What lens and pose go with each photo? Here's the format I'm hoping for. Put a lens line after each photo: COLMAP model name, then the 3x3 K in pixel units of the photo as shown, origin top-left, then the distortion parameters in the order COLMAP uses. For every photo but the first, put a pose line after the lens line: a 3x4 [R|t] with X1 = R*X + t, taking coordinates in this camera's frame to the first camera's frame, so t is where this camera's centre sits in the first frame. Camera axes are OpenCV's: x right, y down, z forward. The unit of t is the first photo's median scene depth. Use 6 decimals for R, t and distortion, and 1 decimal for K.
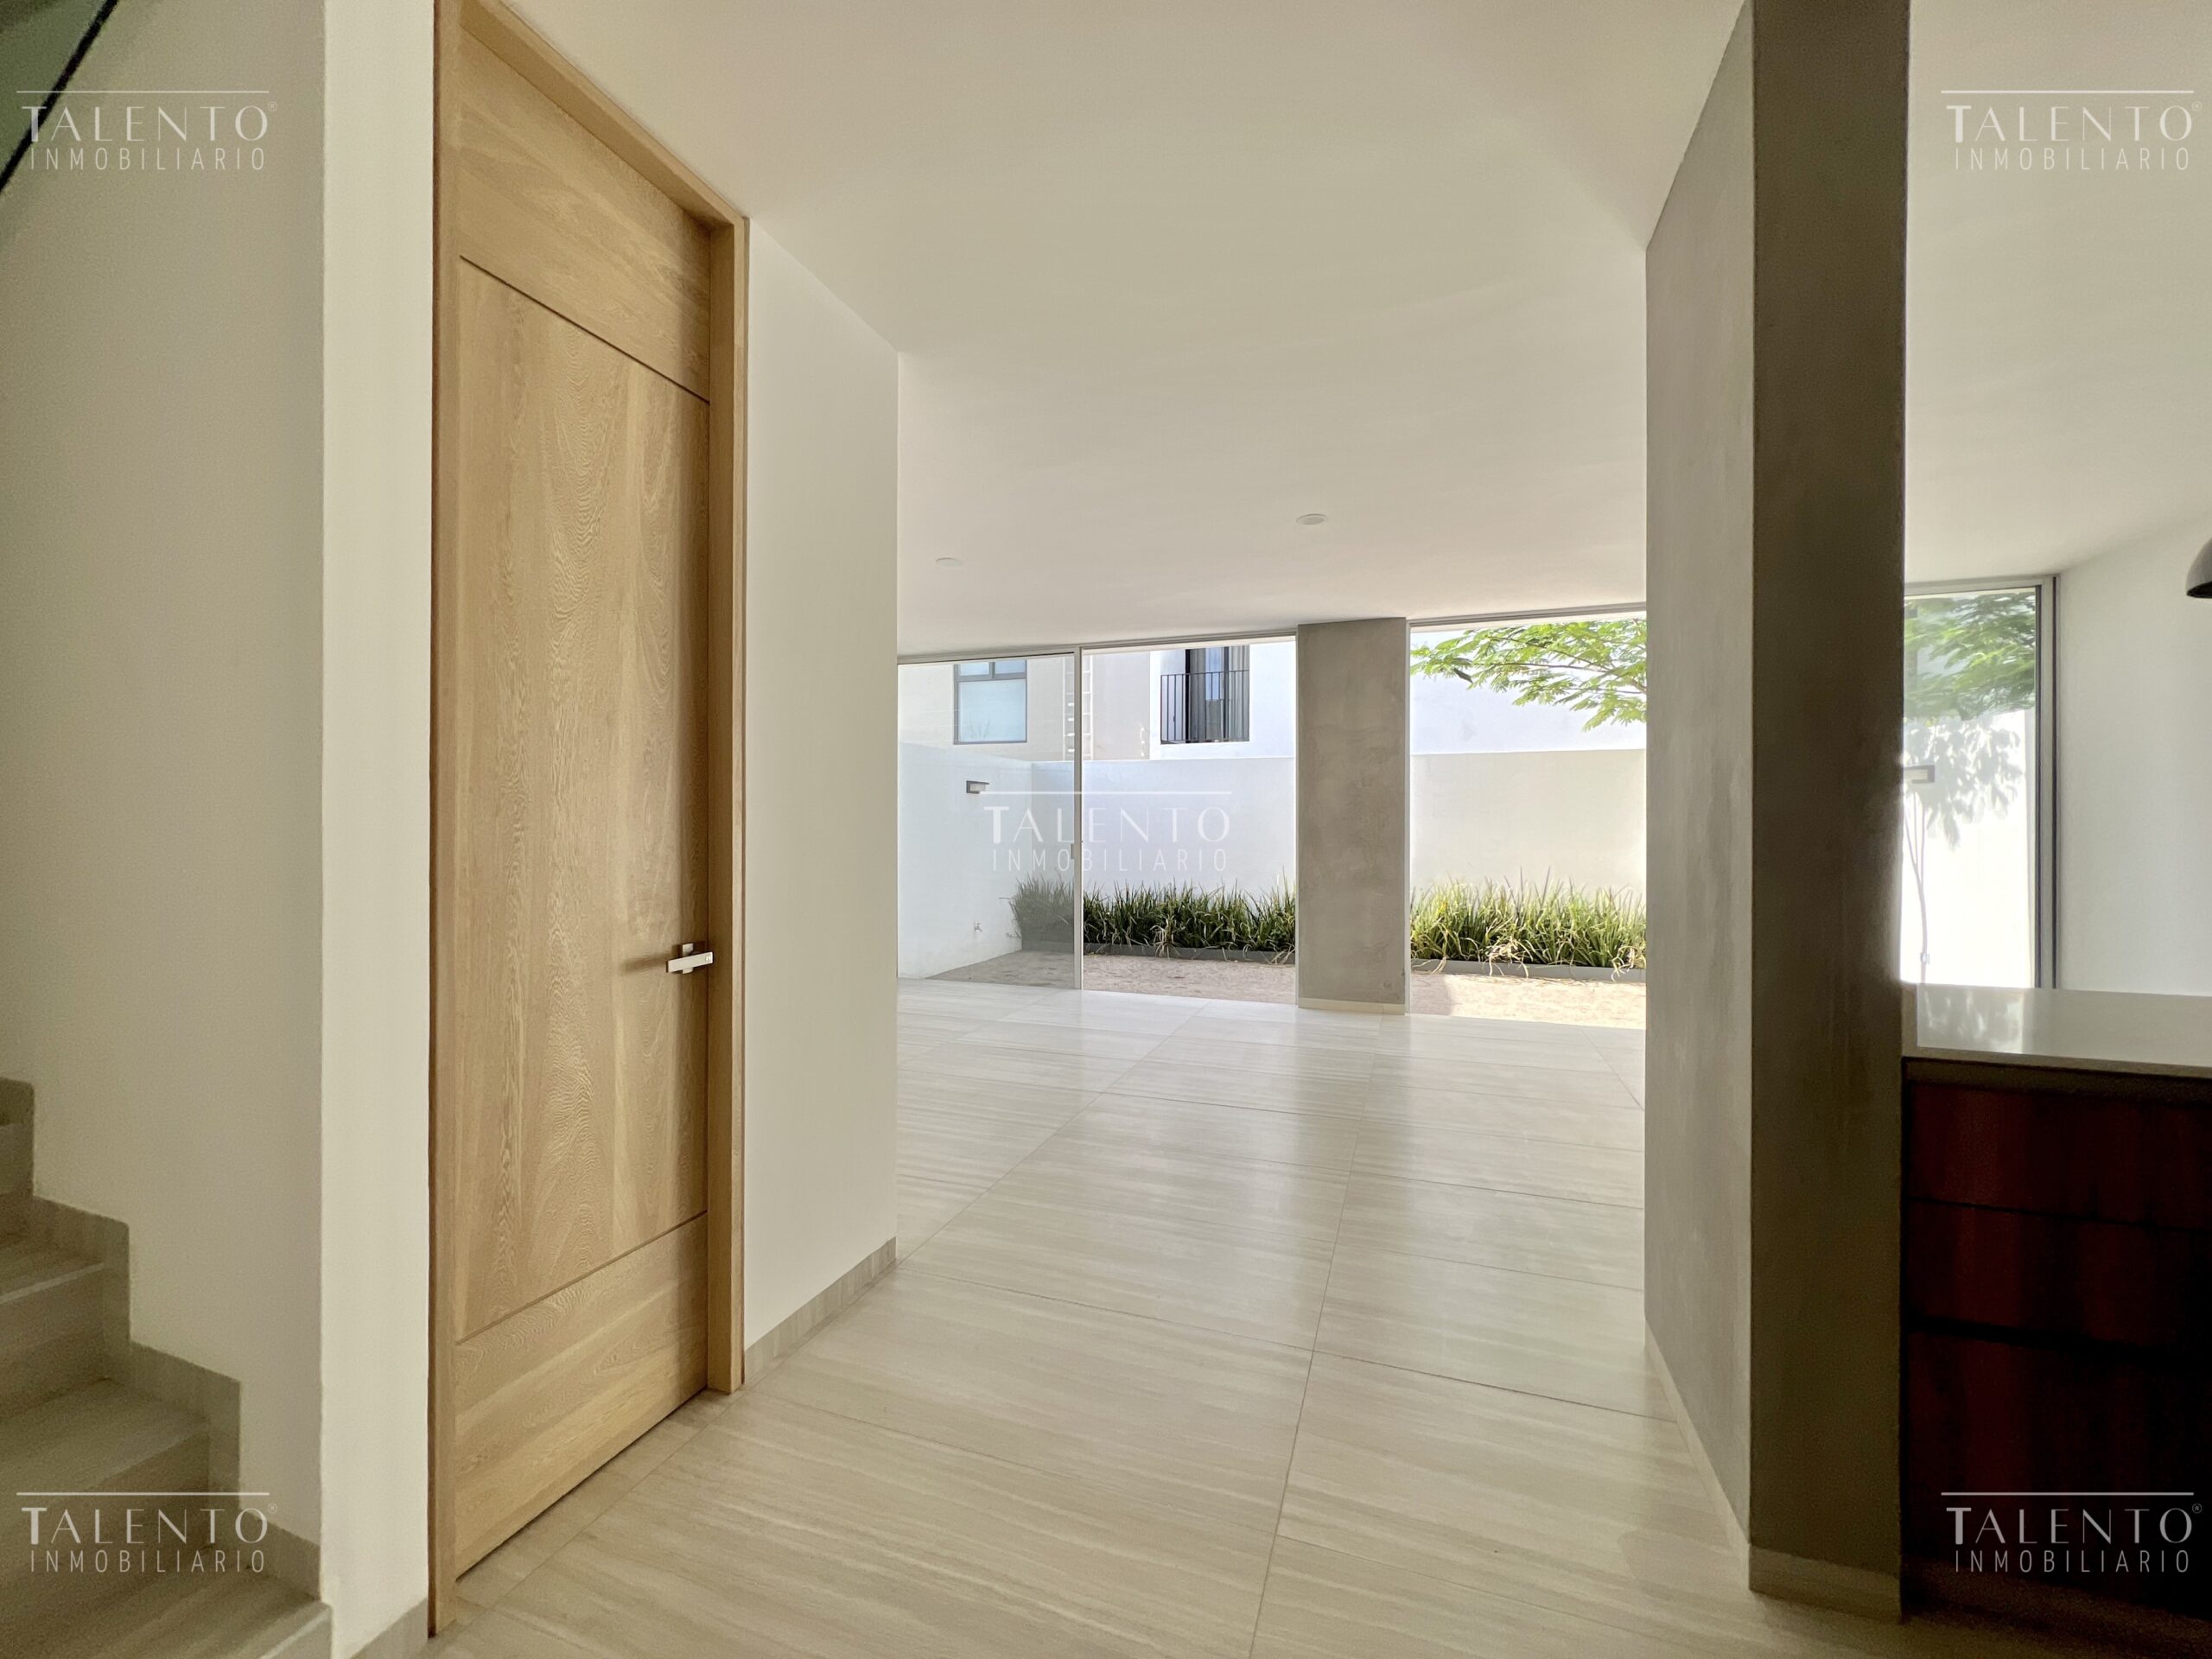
lens RADIAL K [[883.8, 0, 1106.0], [0, 883.8, 829.5], [0, 0, 1]] dist [-0.003834, -0.000283]
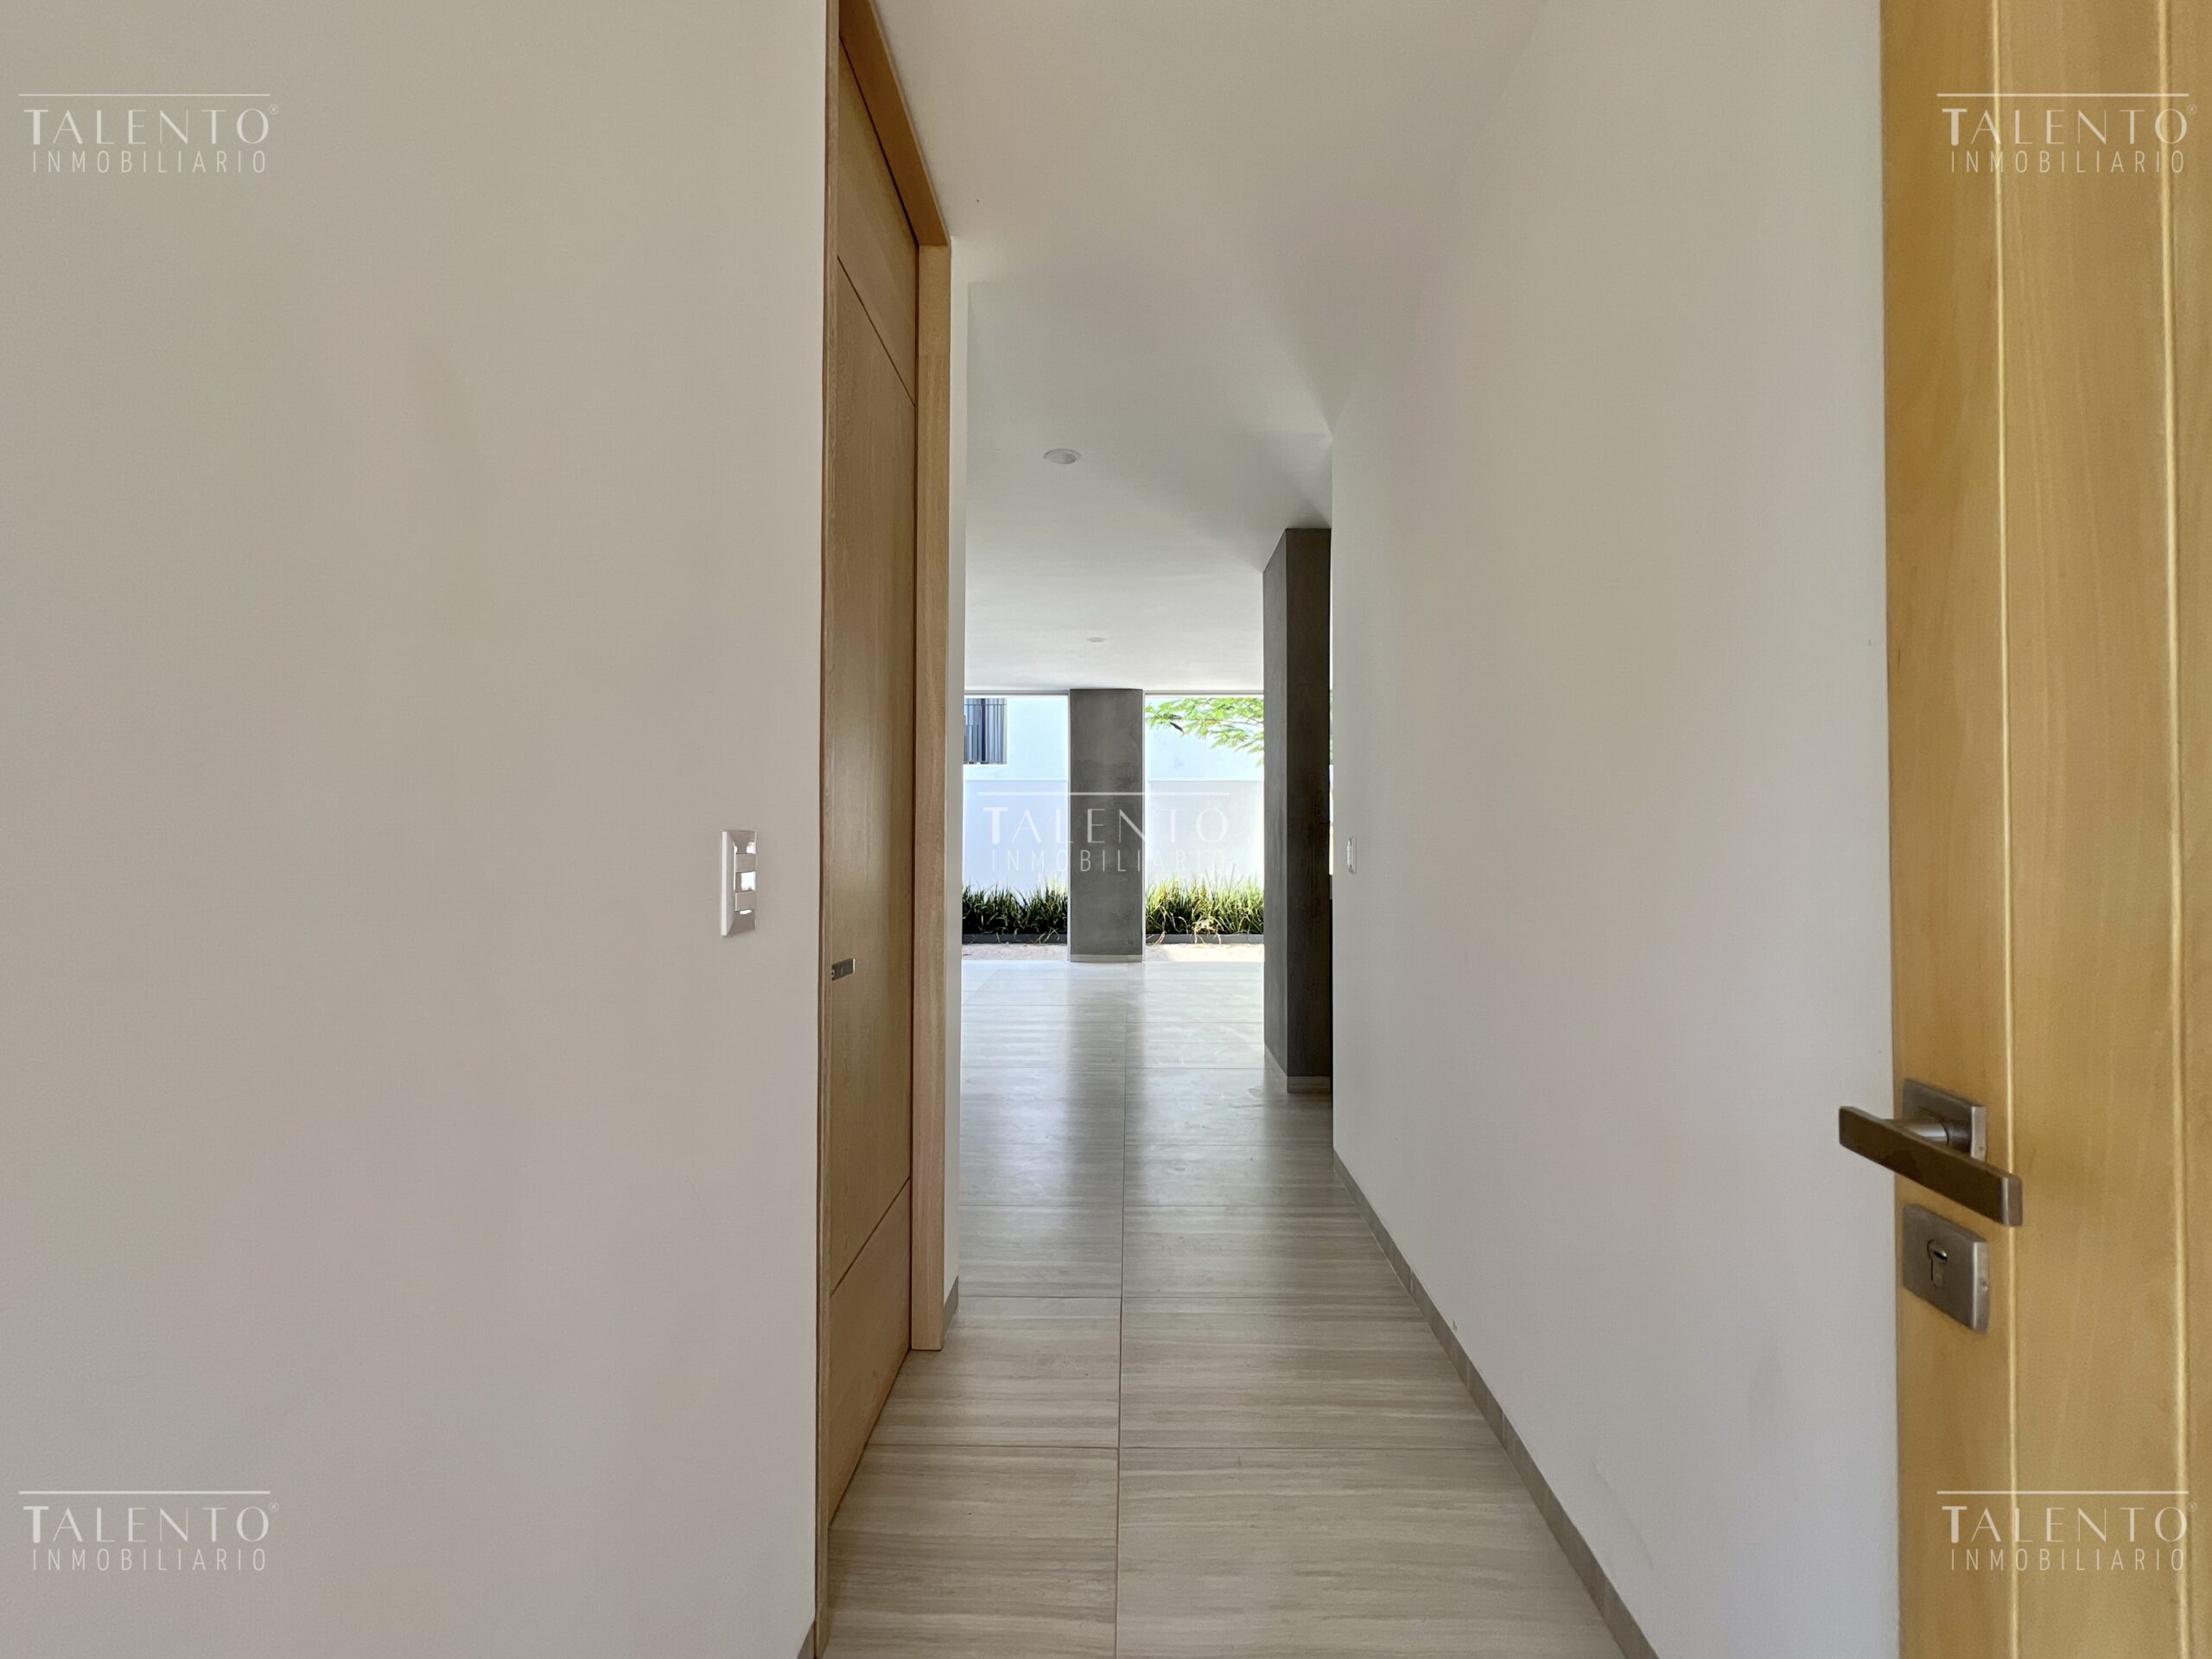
lens RADIAL K [[883.8, 0, 1106.0], [0, 883.8, 829.5], [0, 0, 1]] dist [-0.003834, -0.000283]
pose [[0.951060, 0.006434, 0.308938, -0.129511], [-0.000872, 0.999835, -0.018136, 0.013726], [-0.309004, 0.016979, 0.950909, -0.282459]]
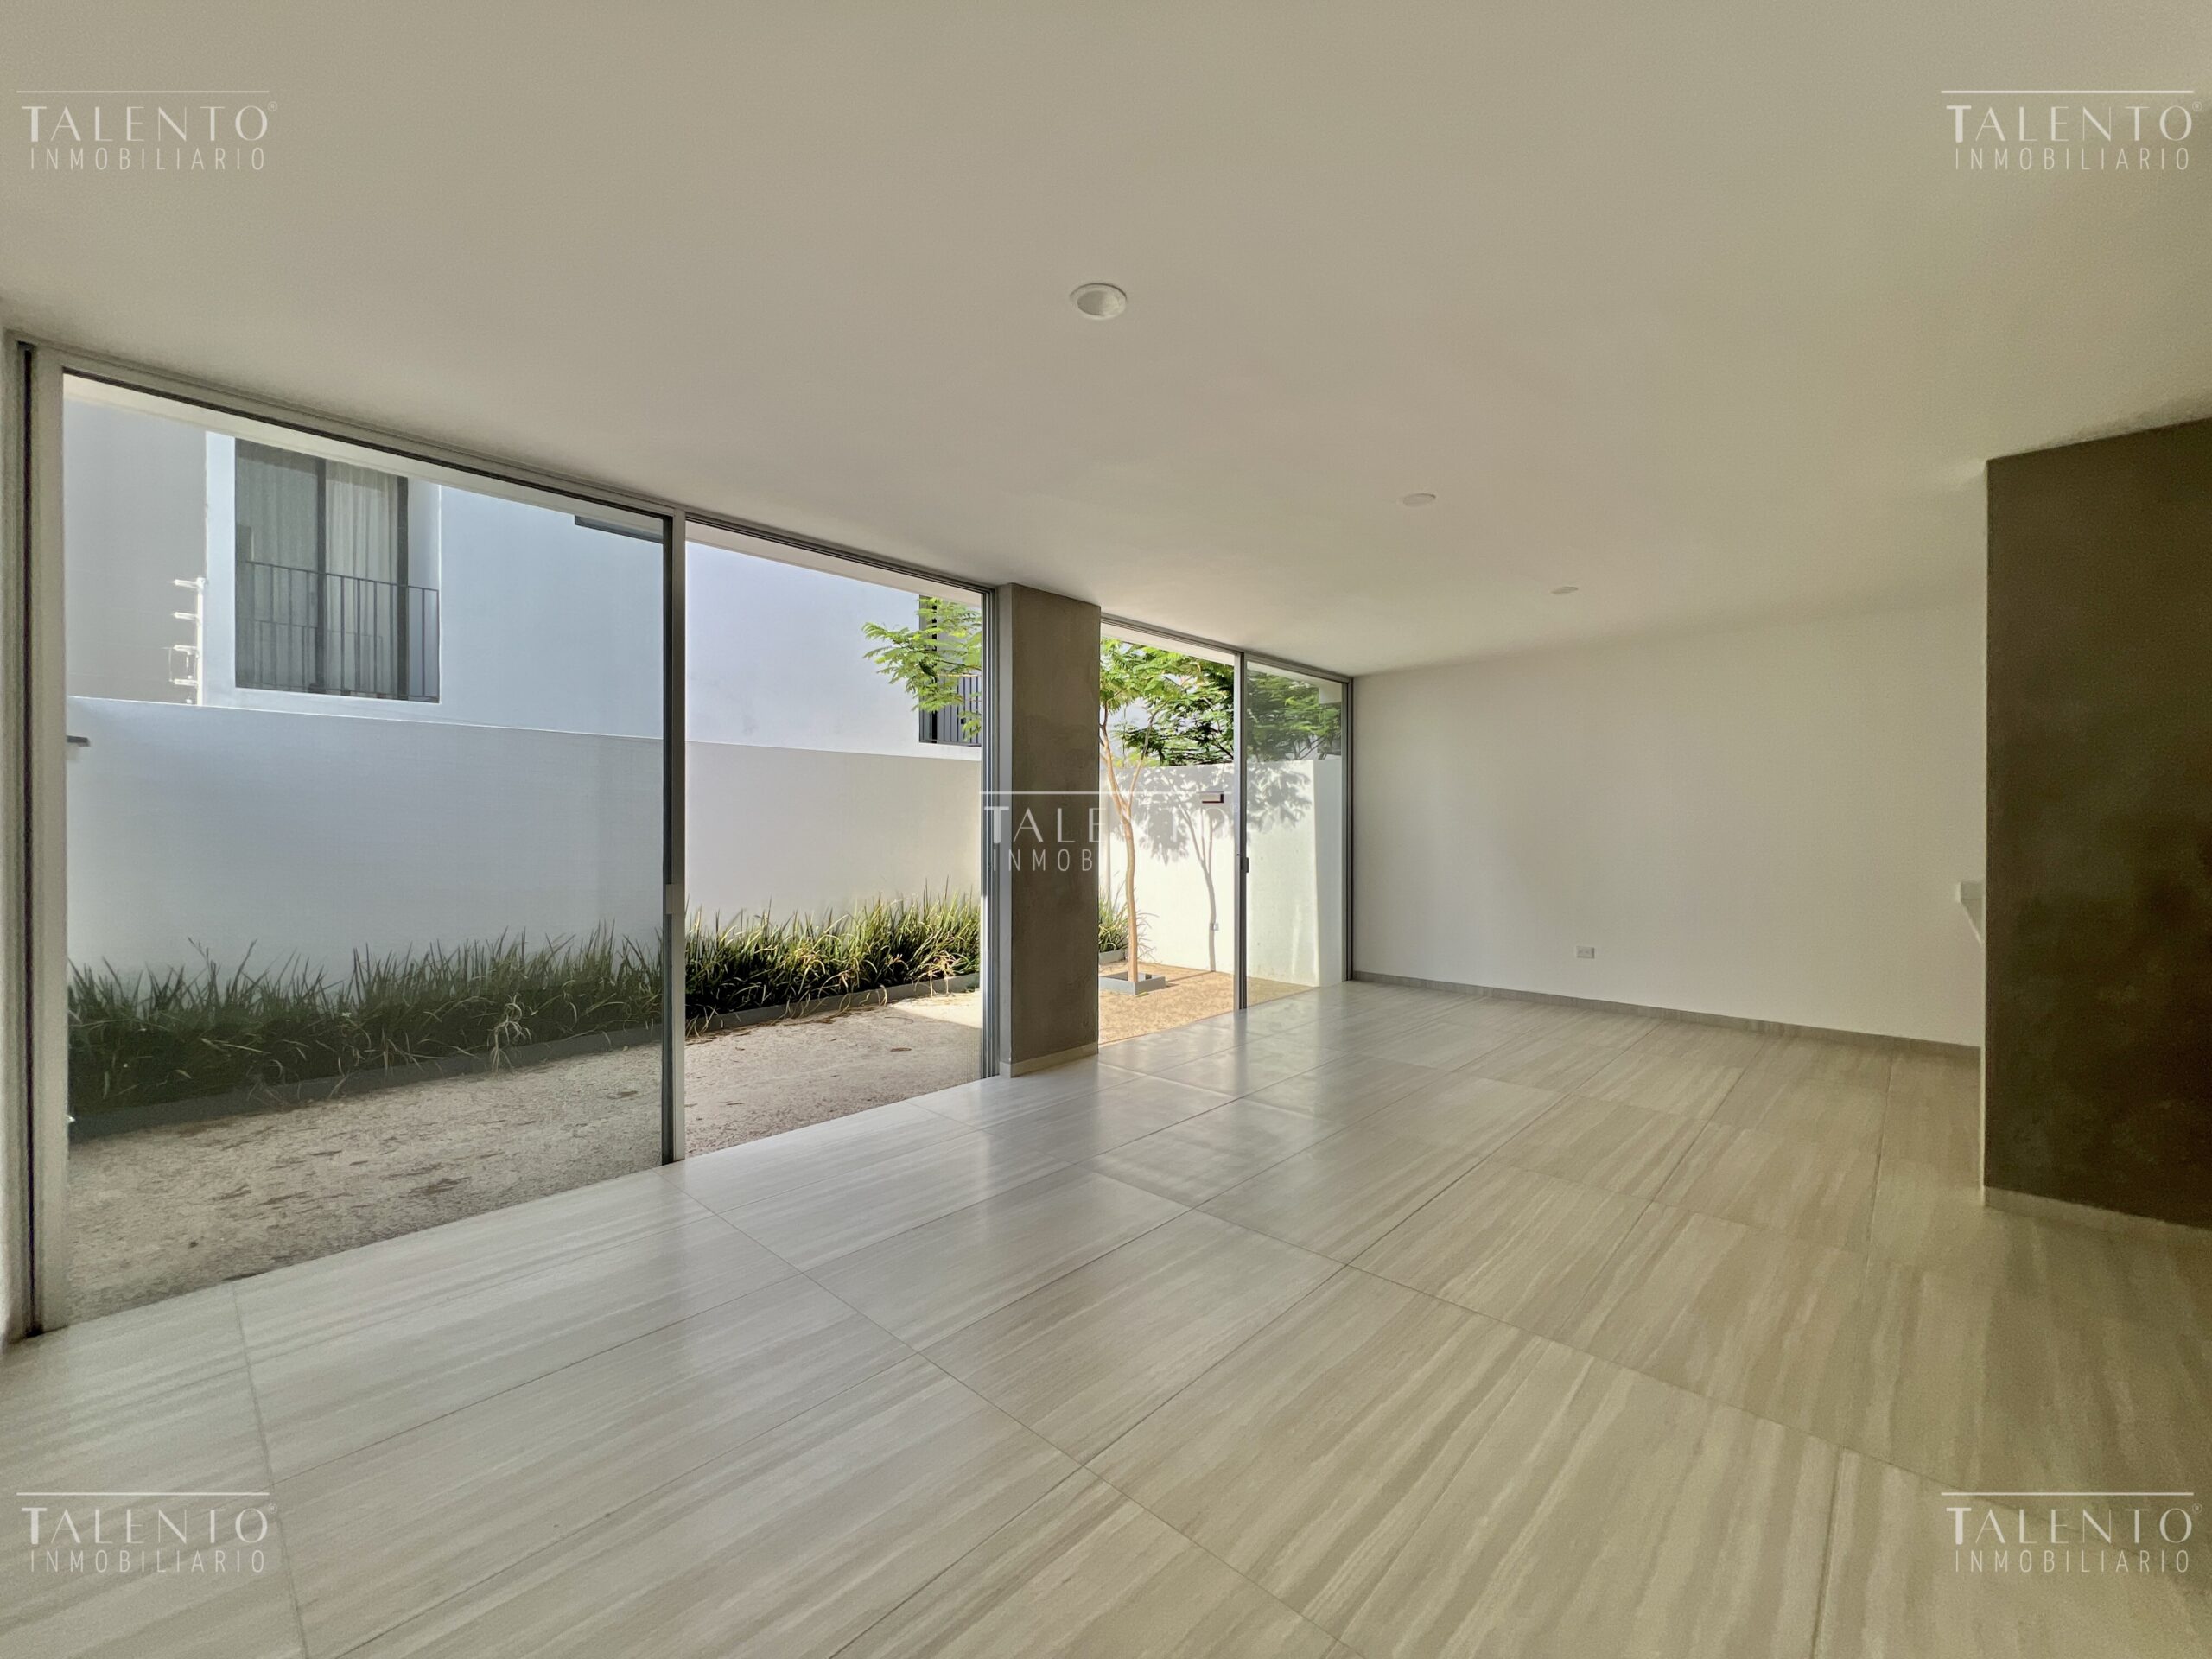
lens RADIAL K [[883.8, 0, 1106.0], [0, 883.8, 829.5], [0, 0, 1]] dist [-0.003834, -0.000283]
pose [[0.393571, -0.005588, 0.919277, -0.363877], [-0.002878, 0.999969, 0.007310, -0.016919], [-0.919290, -0.005523, 0.393543, 0.488095]]
